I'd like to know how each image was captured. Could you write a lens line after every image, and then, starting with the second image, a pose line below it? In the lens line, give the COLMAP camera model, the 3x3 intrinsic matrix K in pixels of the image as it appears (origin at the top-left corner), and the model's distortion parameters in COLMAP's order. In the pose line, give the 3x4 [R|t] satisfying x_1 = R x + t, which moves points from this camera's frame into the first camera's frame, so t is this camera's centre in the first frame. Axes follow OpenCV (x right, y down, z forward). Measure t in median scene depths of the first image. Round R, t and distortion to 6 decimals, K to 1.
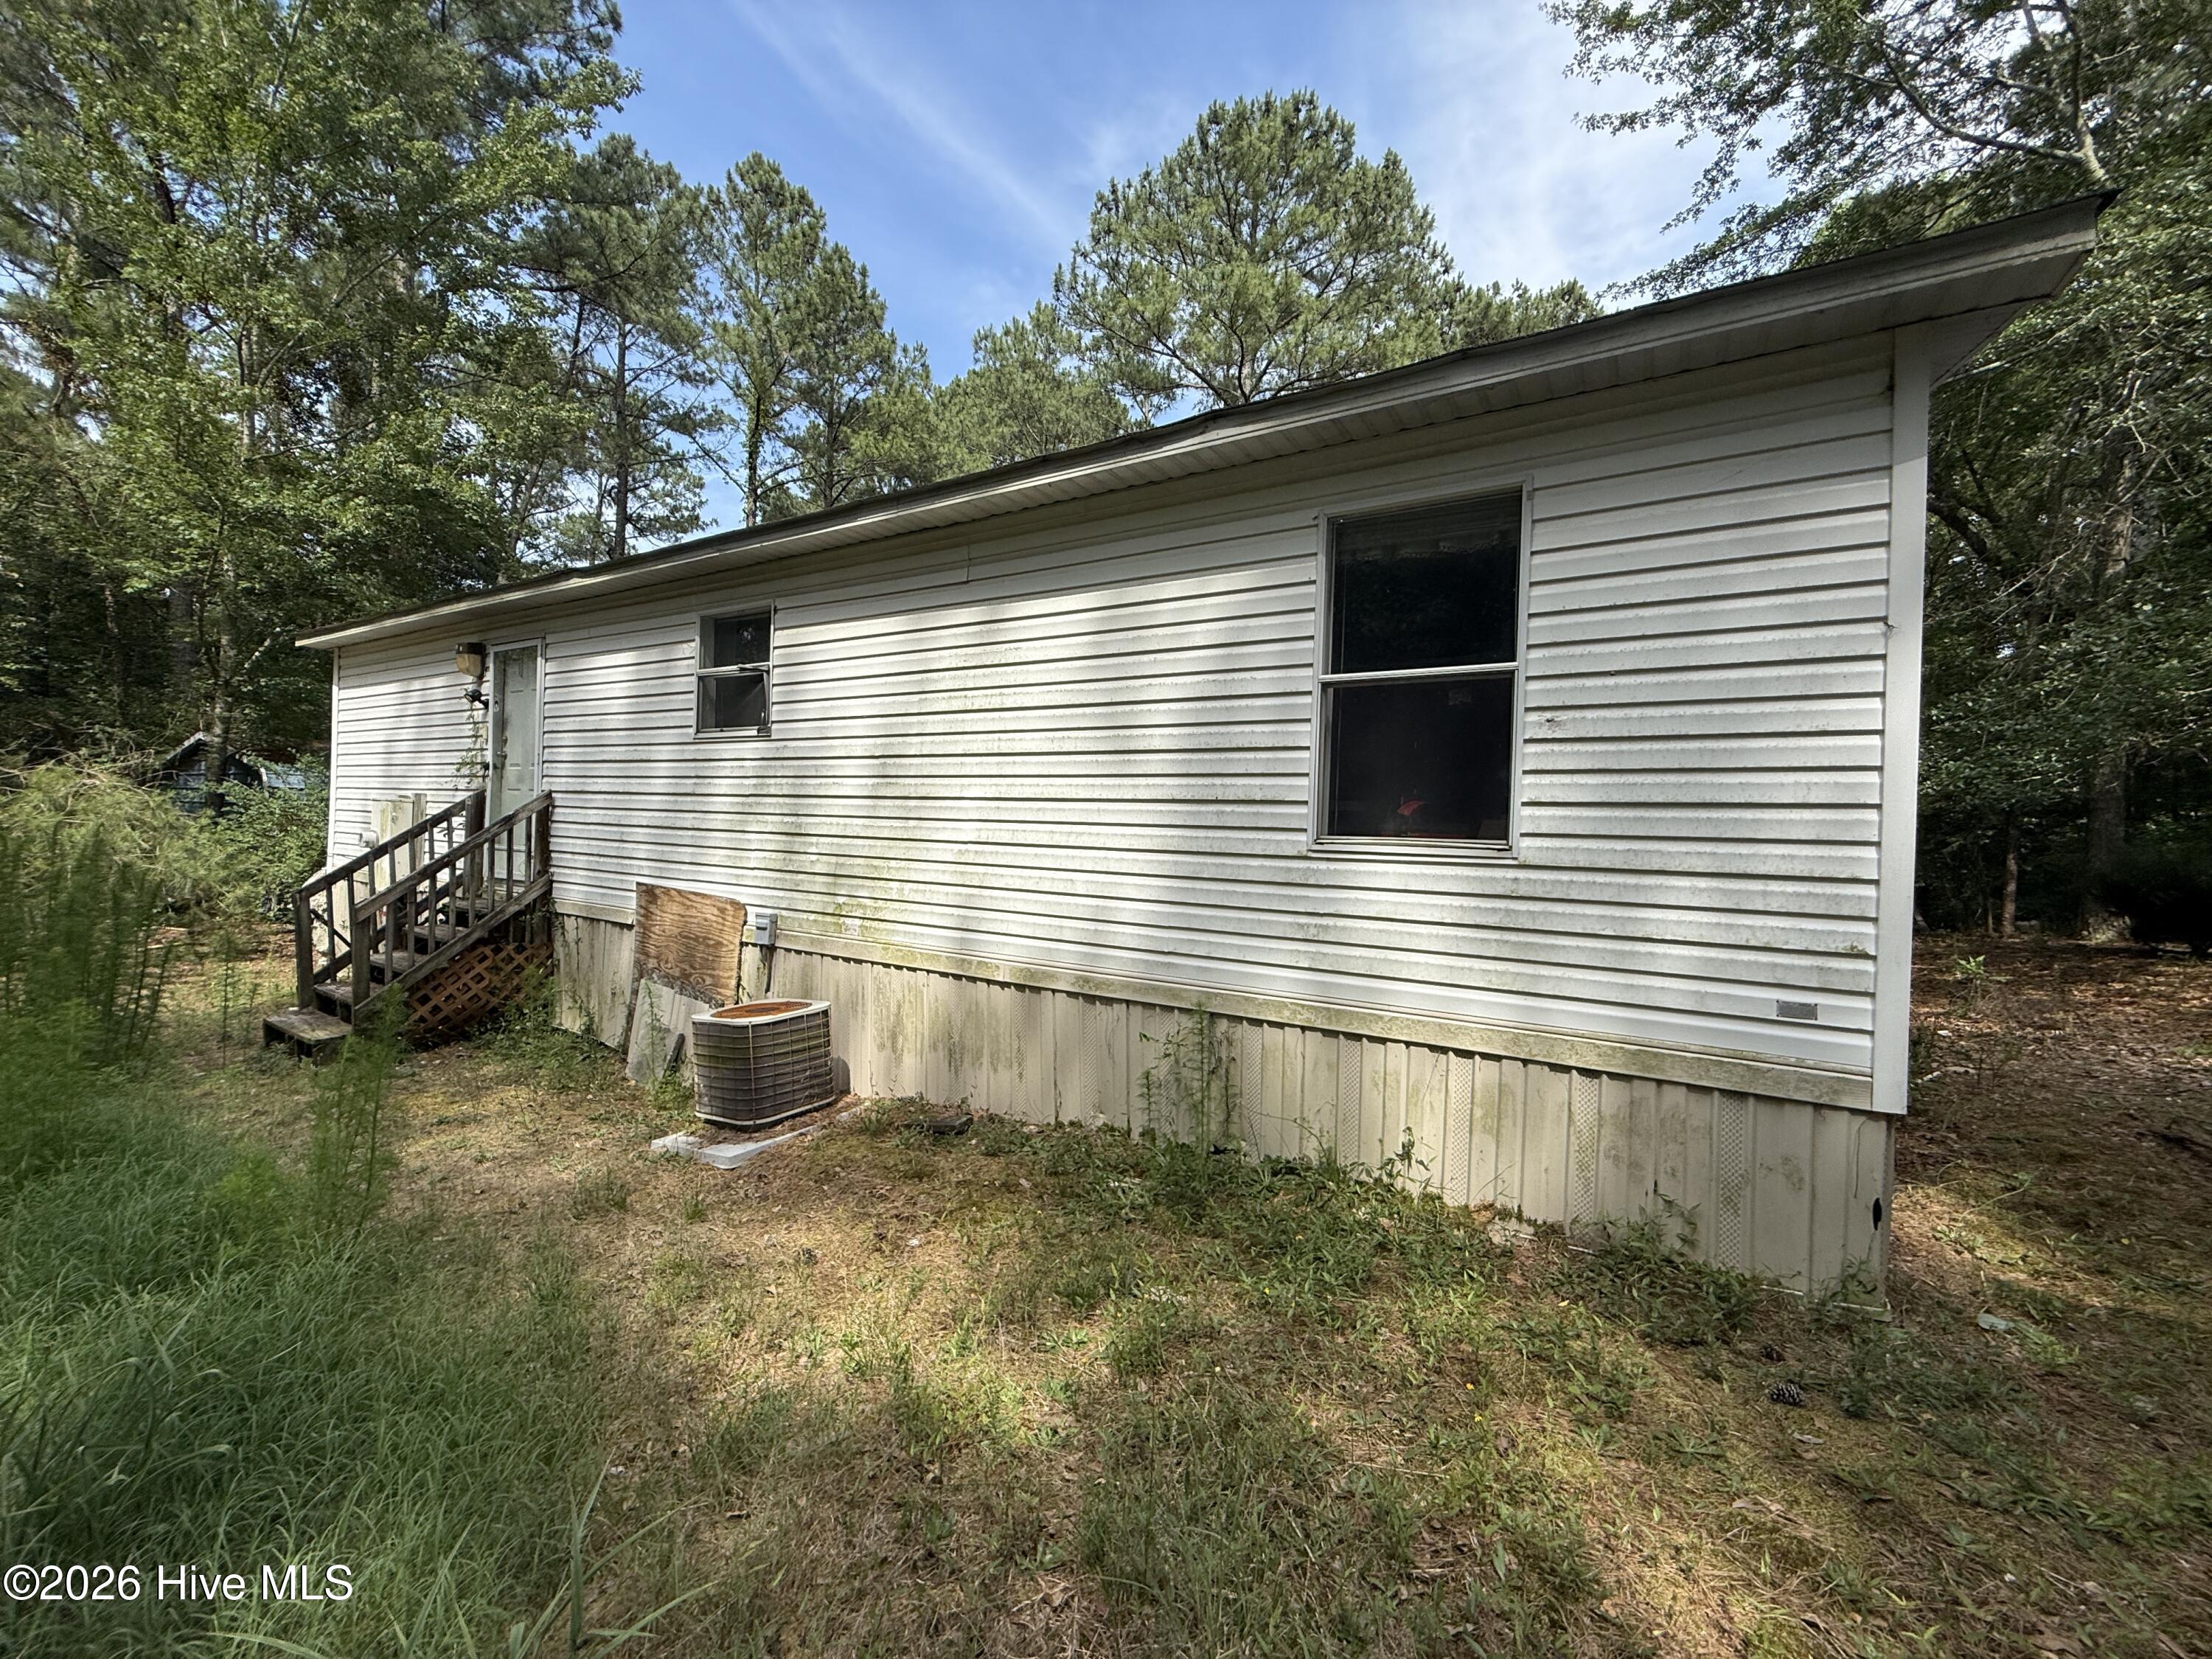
lens RADIAL K [[874.2, 0, 1097.4], [0, 874.2, 832.0], [0, 0, 1]] dist [-0.000227, -0.000471]
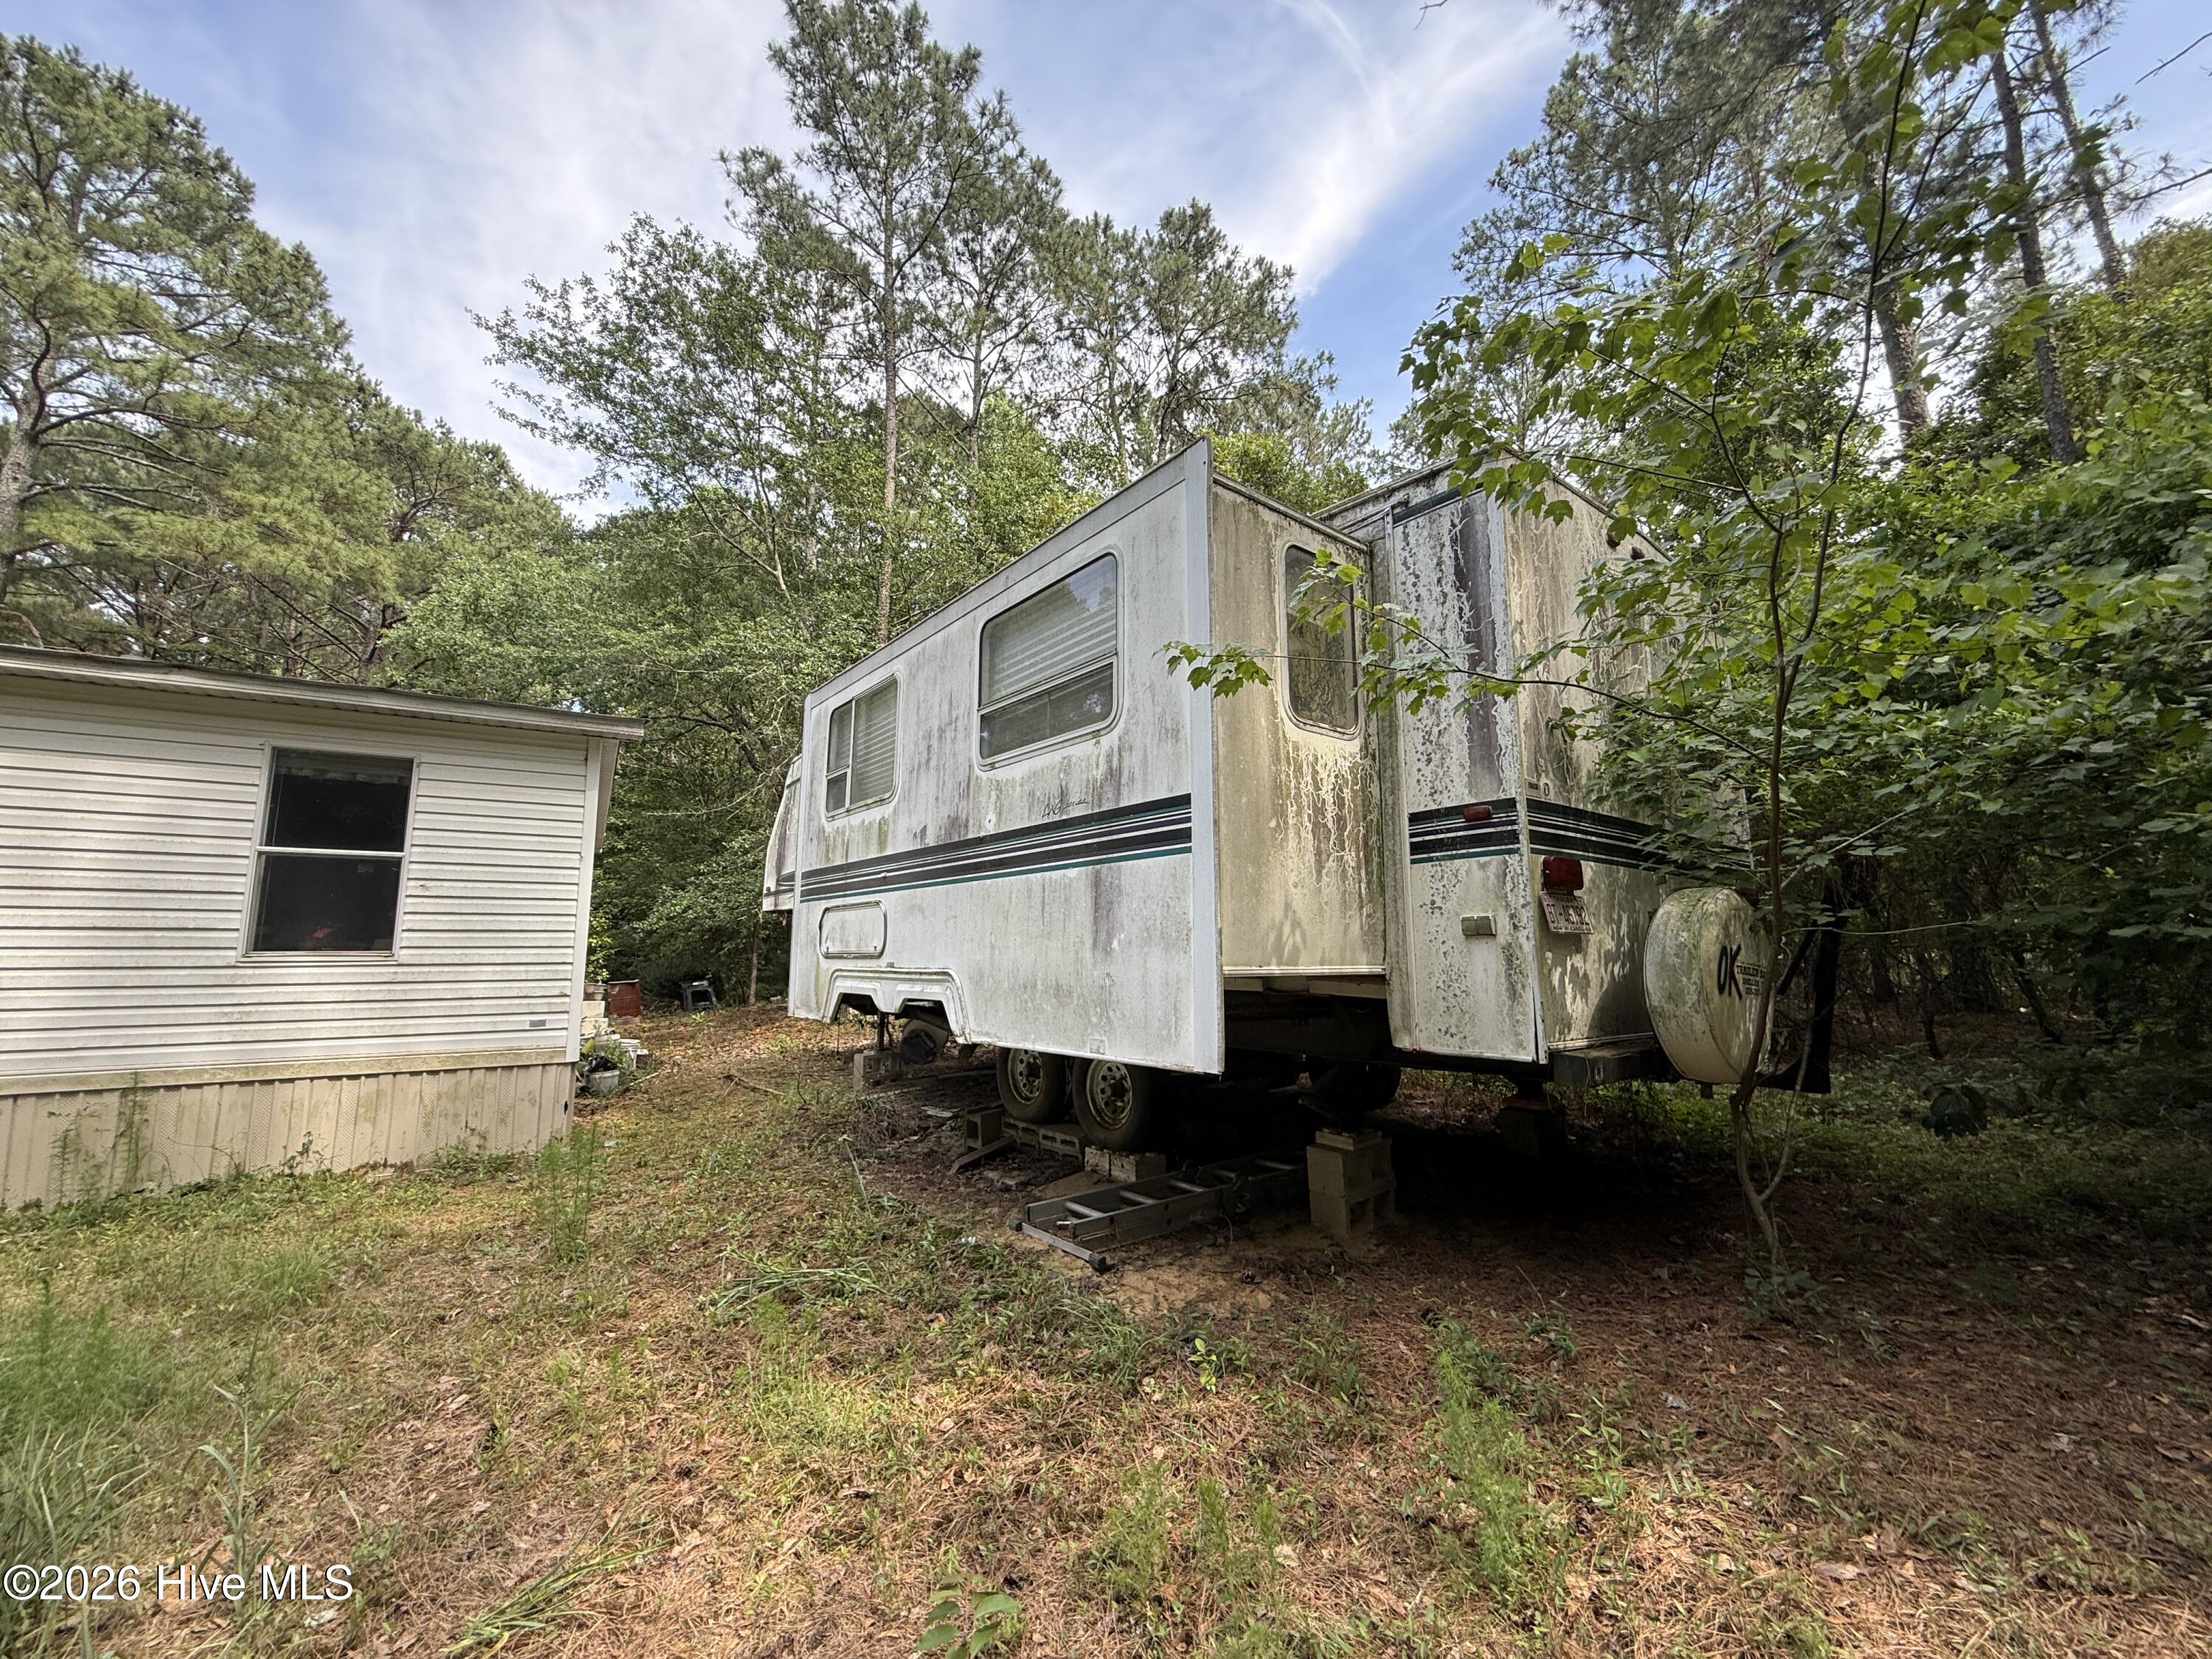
lens RADIAL K [[874.2, 0, 1097.4], [0, 874.2, 832.0], [0, 0, 1]] dist [-0.000227, -0.000471]
pose [[0.443510, 0.091155, 0.891622, -0.478143], [0.023509, 0.993289, -0.113243, 0.004624], [-0.895961, 0.071185, 0.438390, -1.033463]]
